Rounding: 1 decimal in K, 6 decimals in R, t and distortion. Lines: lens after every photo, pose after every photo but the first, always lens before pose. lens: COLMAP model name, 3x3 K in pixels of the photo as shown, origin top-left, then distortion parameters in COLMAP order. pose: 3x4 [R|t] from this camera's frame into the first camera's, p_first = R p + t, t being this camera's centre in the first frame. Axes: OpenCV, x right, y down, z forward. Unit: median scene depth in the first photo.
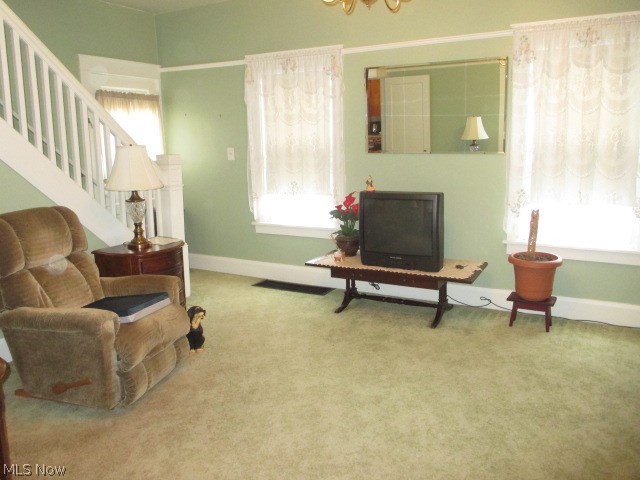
lens RADIAL K [[525.8, 0, 320.0], [0, 525.8, 240.0], [0, 0, 1]] dist [0.000406, -0.000689]
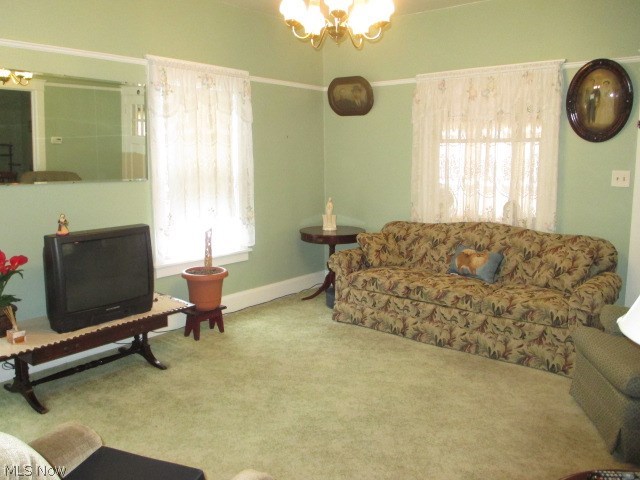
lens RADIAL K [[515.9, 0, 320.0], [0, 515.9, 240.0], [0, 0, 1]] dist [-0.056107, -0.000542]
pose [[0.183695, -0.138019, 0.973245, -0.601327], [0.193474, 0.975803, 0.101865, -0.095194], [-0.963755, 0.169586, 0.205954, 0.539723]]
